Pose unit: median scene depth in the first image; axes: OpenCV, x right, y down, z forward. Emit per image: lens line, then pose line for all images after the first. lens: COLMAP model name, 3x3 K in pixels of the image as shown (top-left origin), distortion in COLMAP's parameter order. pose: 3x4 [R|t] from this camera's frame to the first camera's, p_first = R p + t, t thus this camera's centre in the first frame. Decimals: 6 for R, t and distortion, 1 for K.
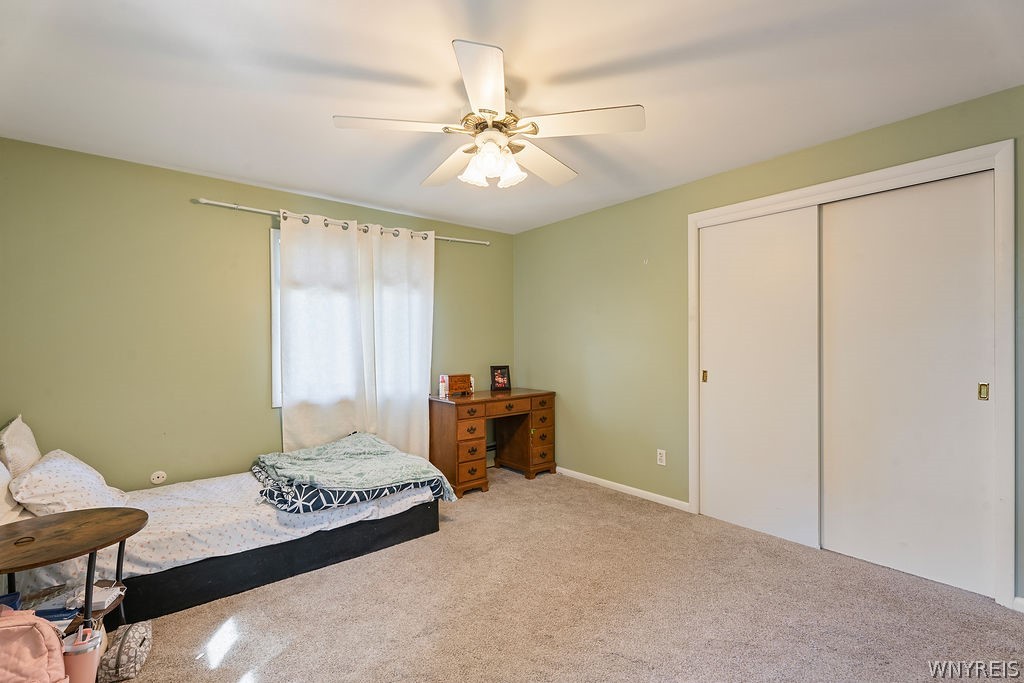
lens RADIAL K [[445.1, 0, 512.0], [0, 445.1, 341.5], [0, 0, 1]] dist [0.000175, 0.000199]
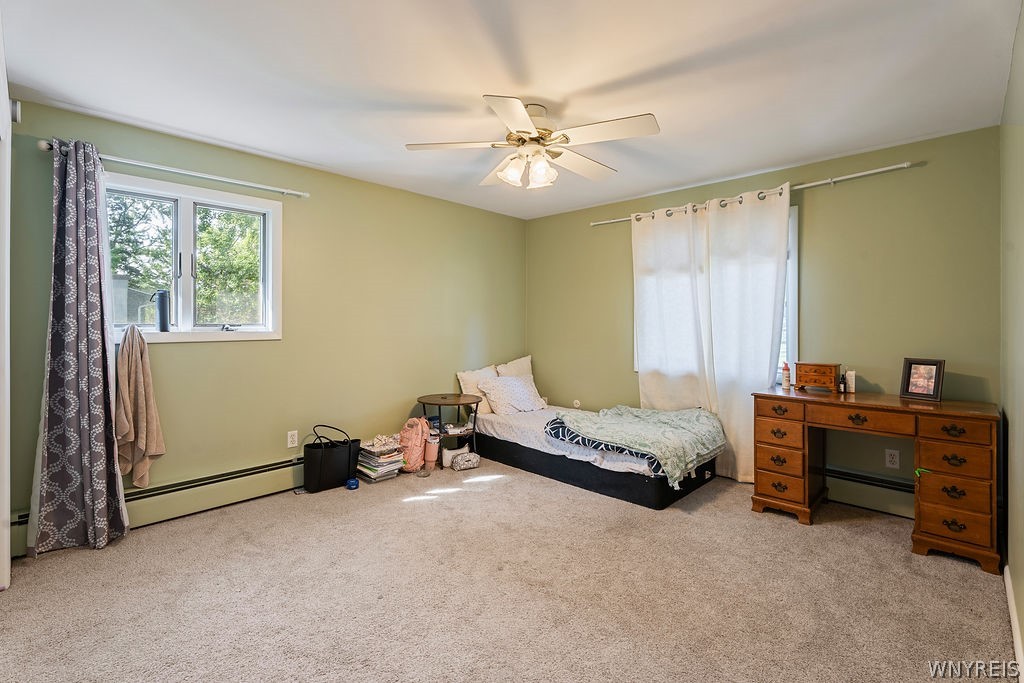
lens RADIAL K [[465.3, 0, 511.2], [0, 465.3, 317.8], [0, 0, 1]] dist [0.000510, 0.000386]
pose [[0.120332, -0.002986, -0.992729, 0.705481], [0.000885, 0.999995, -0.002900, -0.000229], [0.992733, -0.000530, 0.120334, 0.471339]]
